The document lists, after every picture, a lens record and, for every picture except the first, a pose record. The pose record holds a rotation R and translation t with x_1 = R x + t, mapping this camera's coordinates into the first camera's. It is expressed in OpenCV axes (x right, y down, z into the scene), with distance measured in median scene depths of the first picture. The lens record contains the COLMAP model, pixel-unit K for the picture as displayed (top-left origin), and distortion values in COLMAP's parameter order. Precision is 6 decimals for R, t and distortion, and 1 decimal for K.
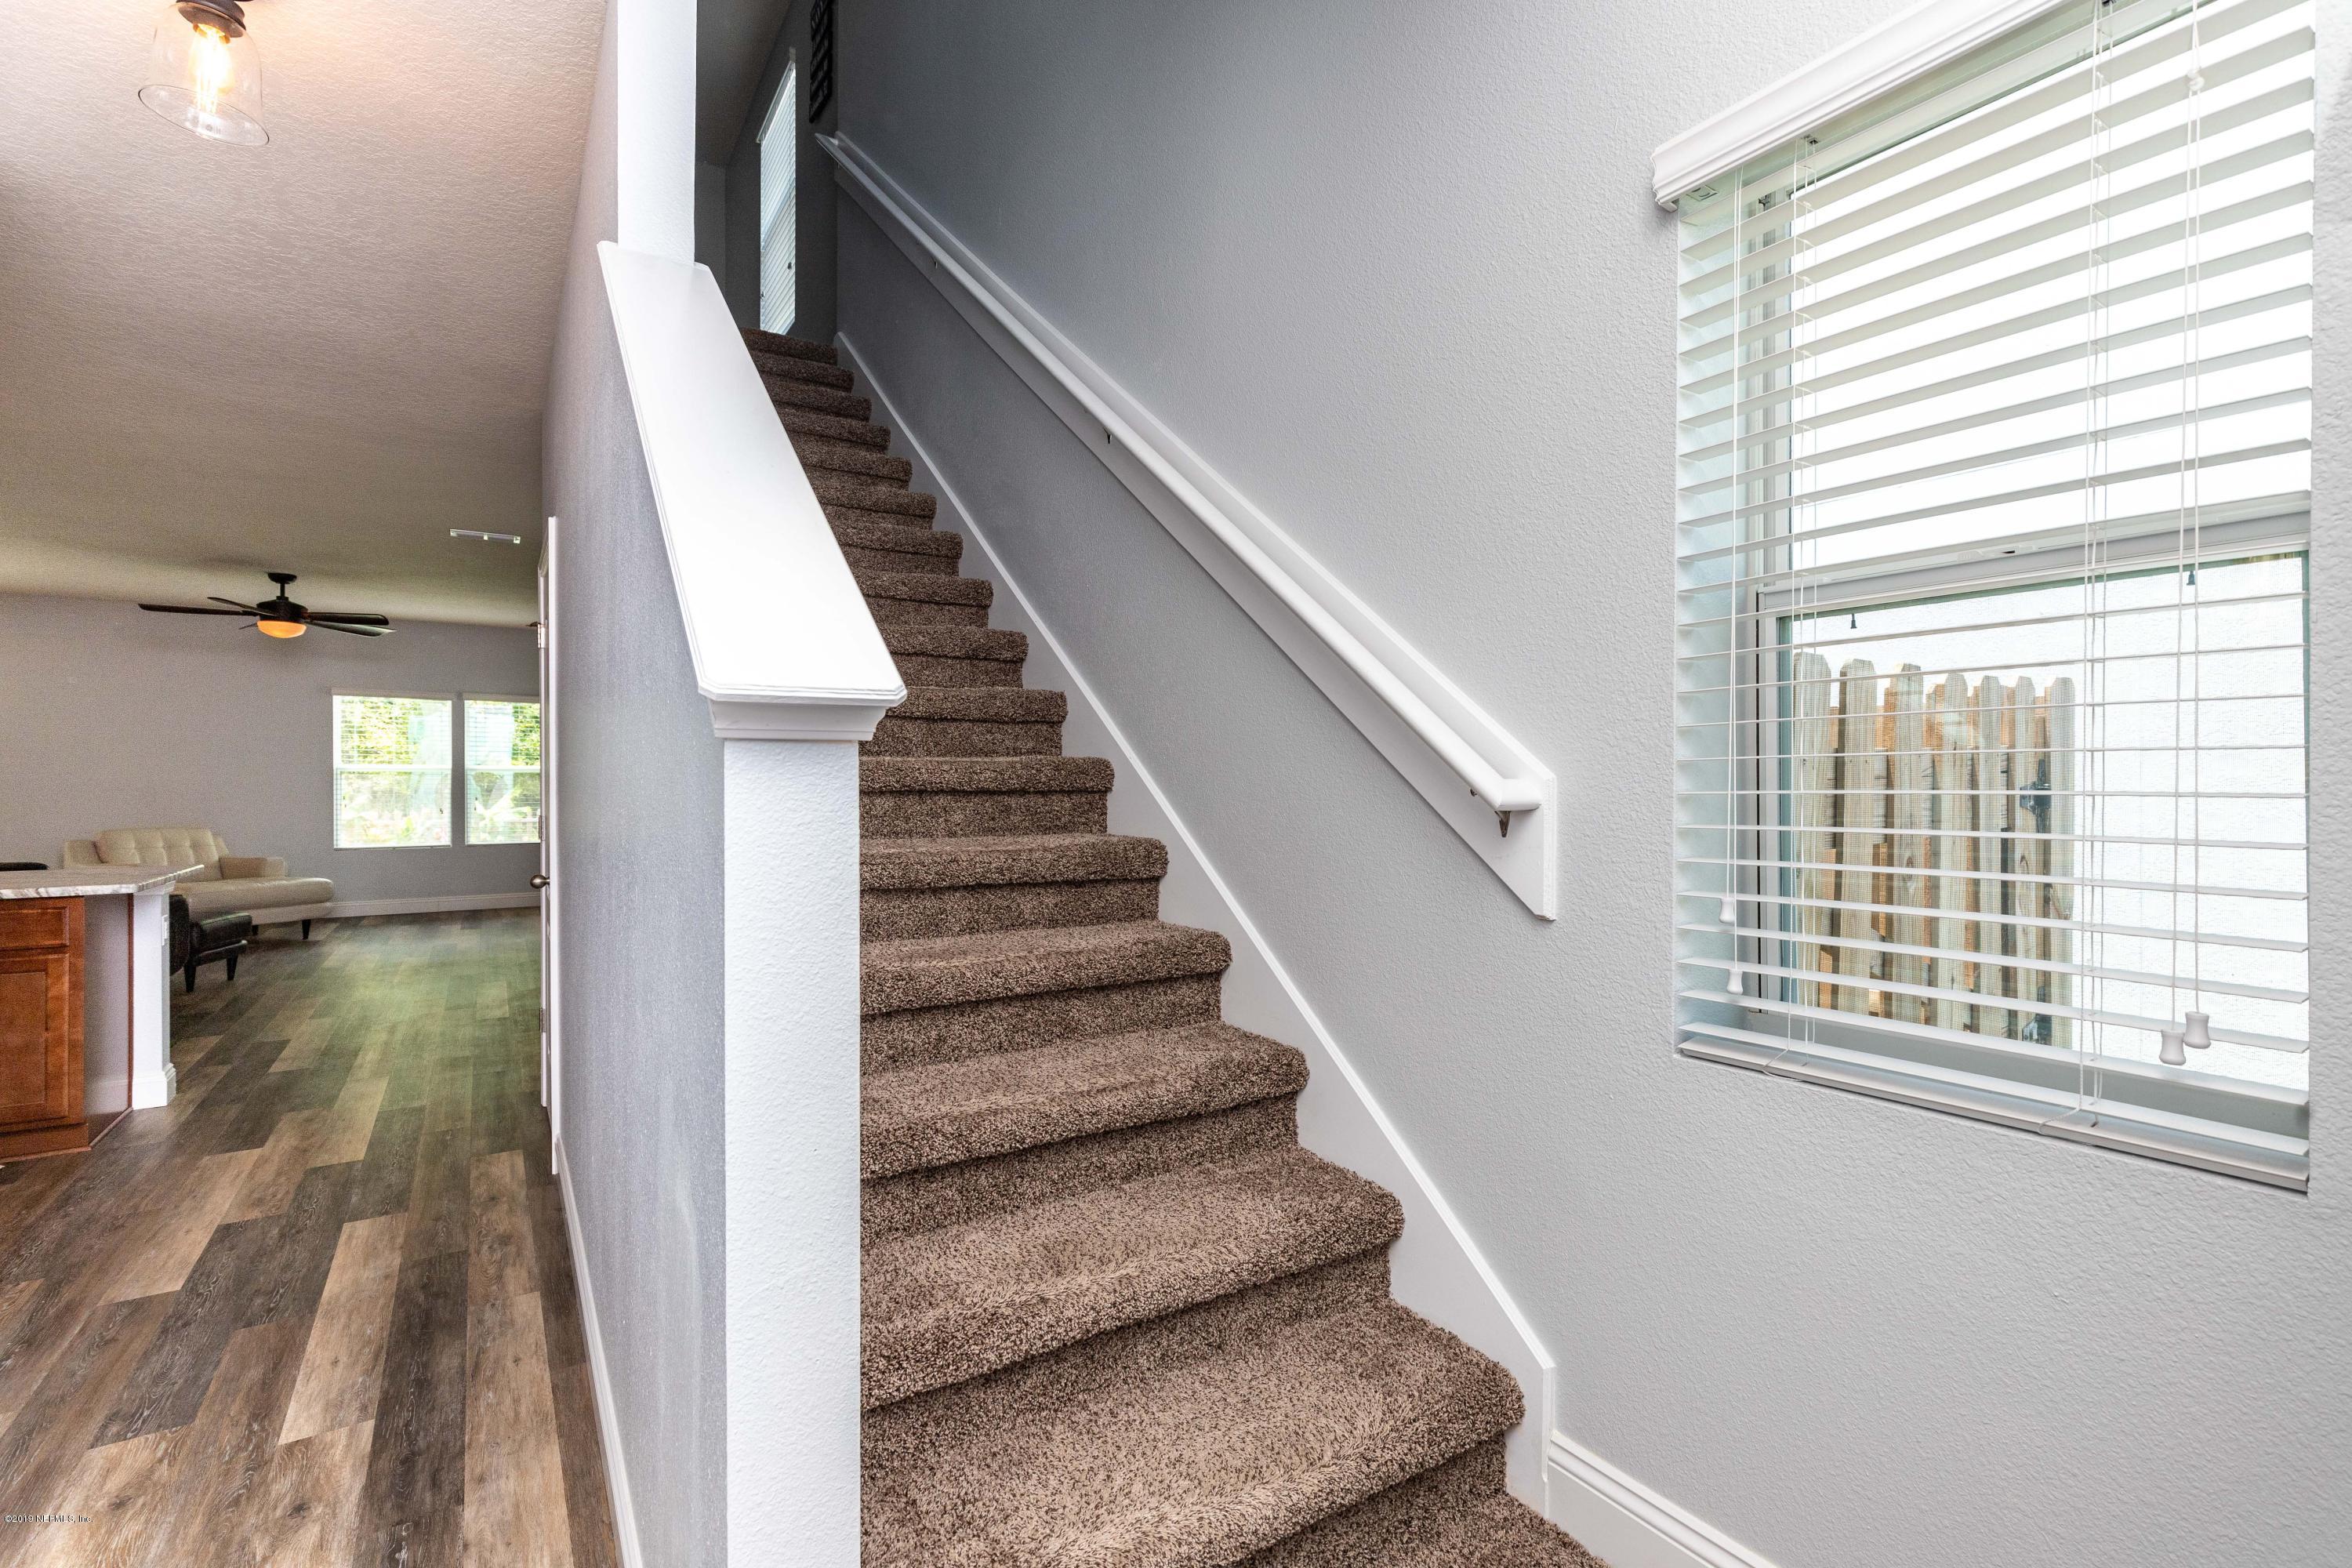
lens RADIAL K [[1048.7, 0, 1174.1], [0, 1048.7, 789.8], [0, 0, 1]] dist [-0.000873, -0.000072]
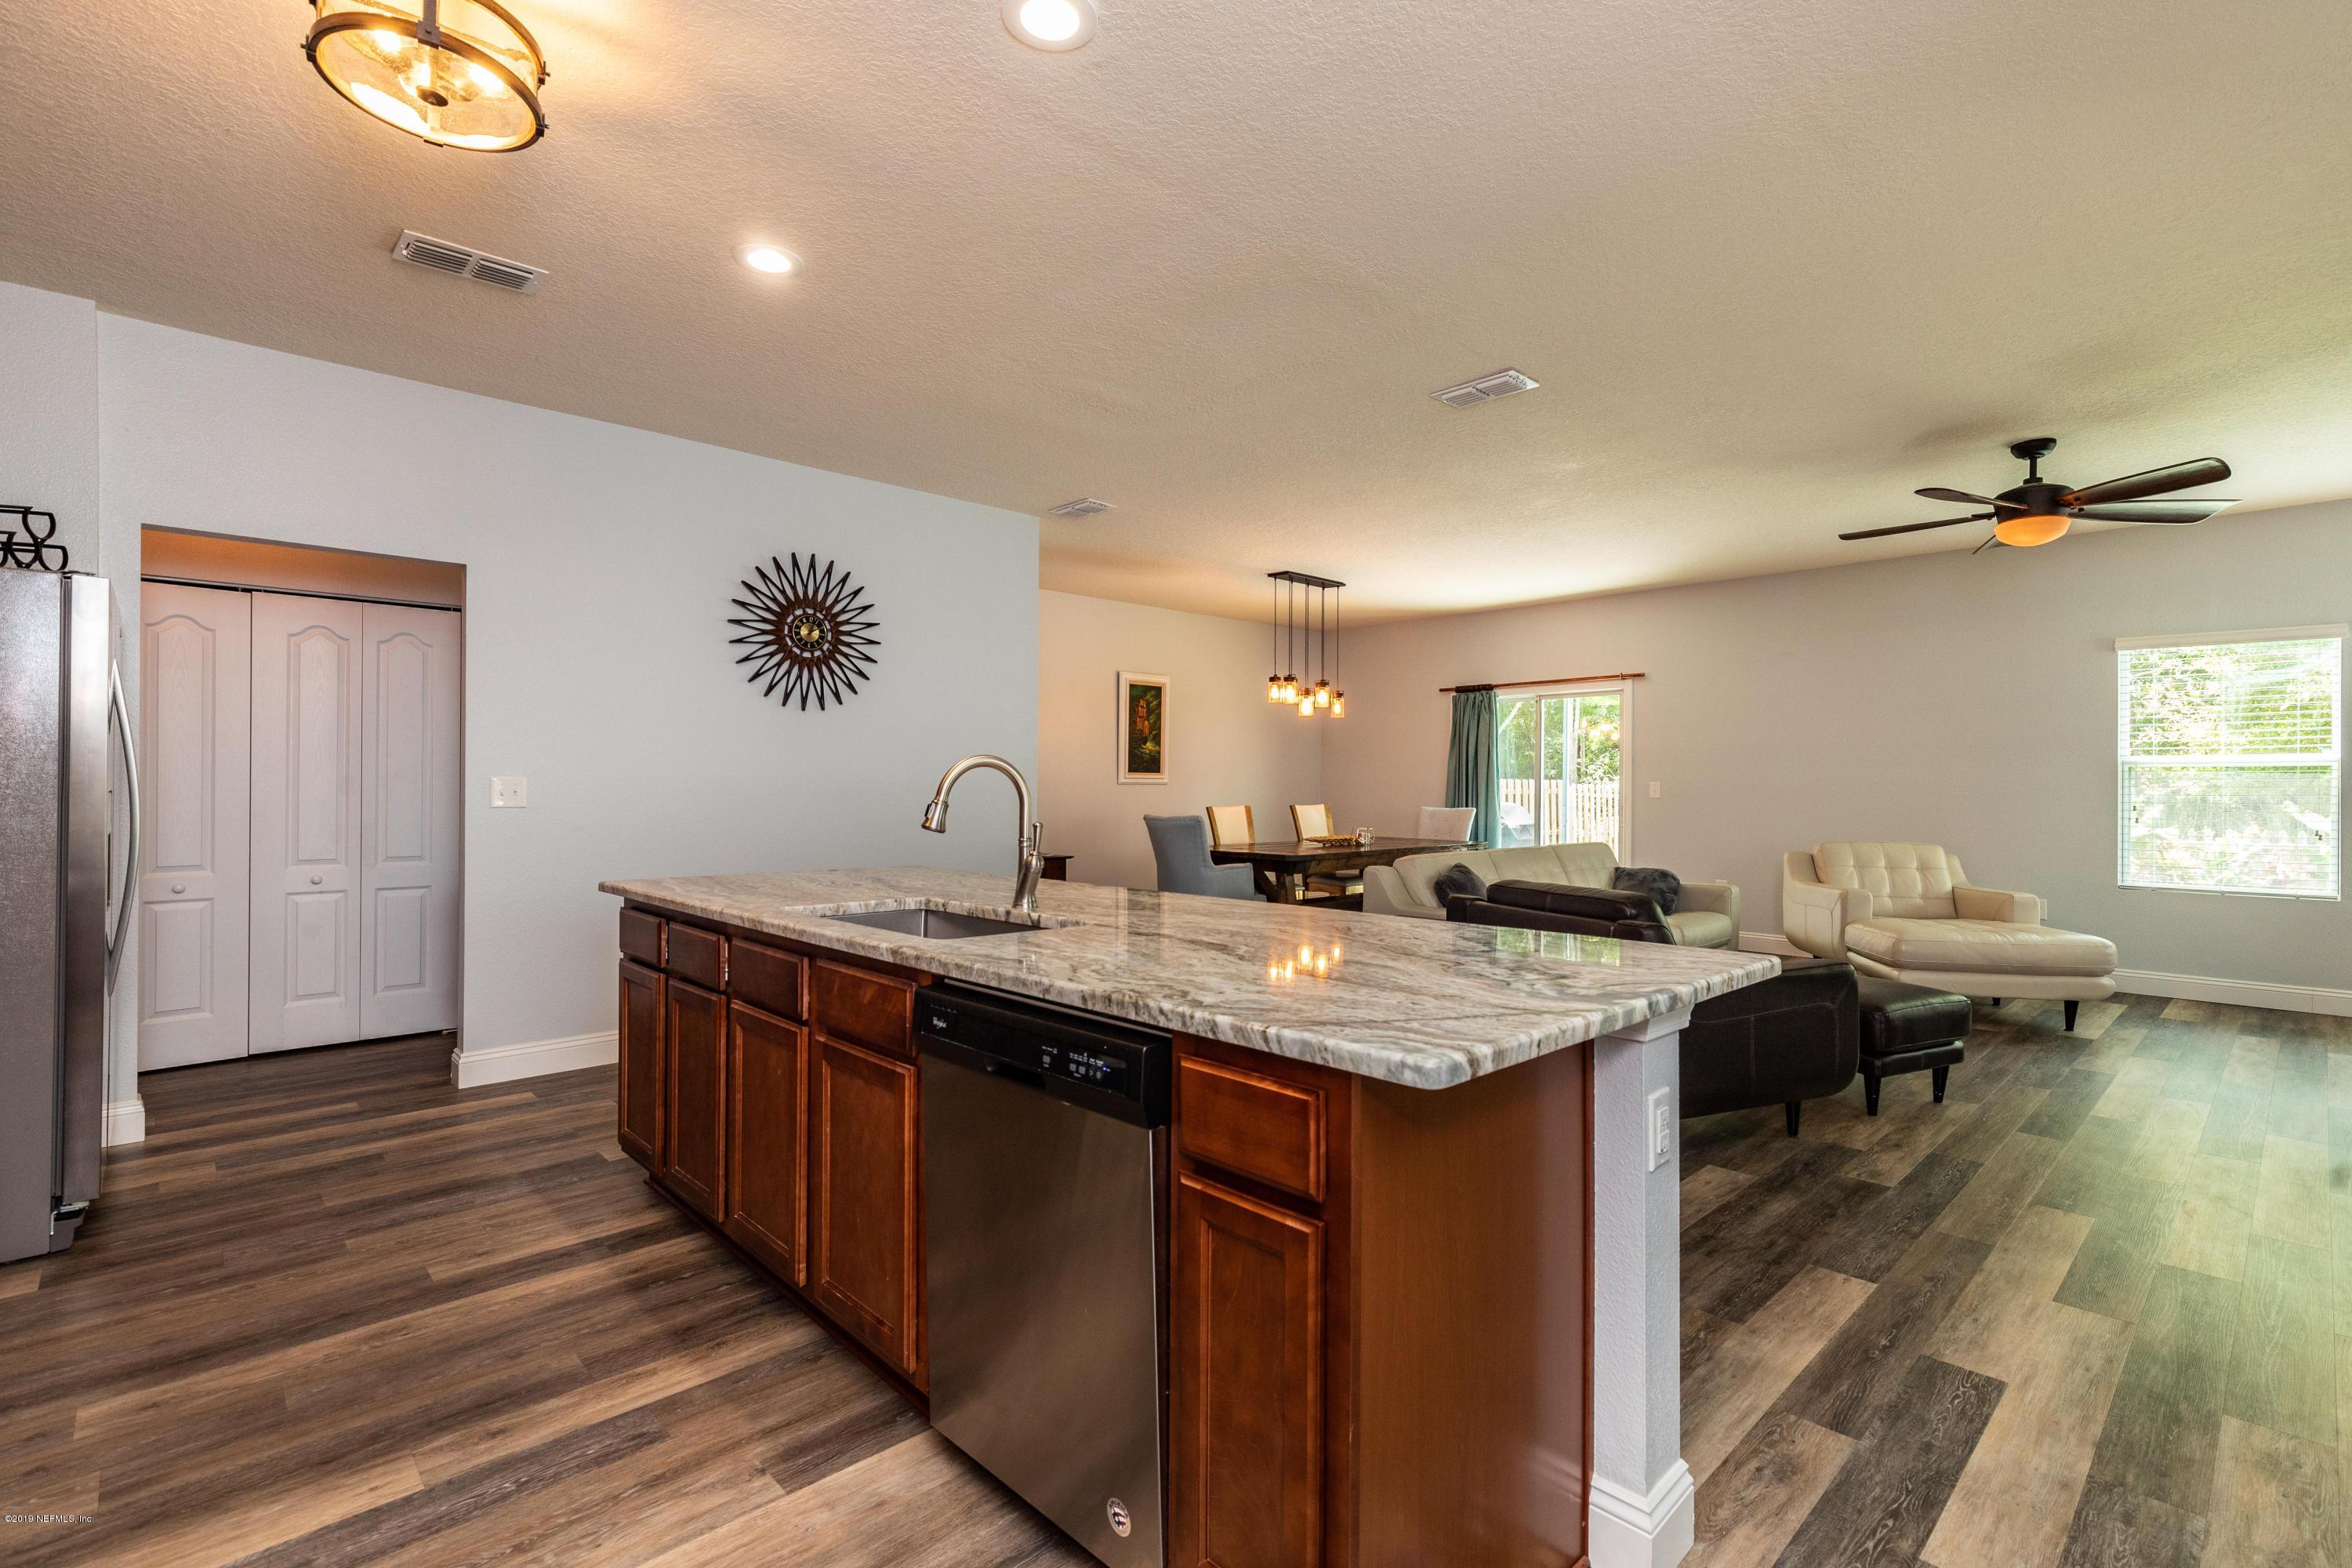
lens RADIAL K [[1065.4, 0, 1187.7], [0, 1065.4, 770.3], [0, 0, 1]] dist [0.005851, 0.000039]
pose [[0.177094, -0.010596, -0.984137, -0.298749], [-0.018003, 0.999740, -0.014004, 0.004185], [0.984029, 0.020197, 0.176857, 0.374838]]
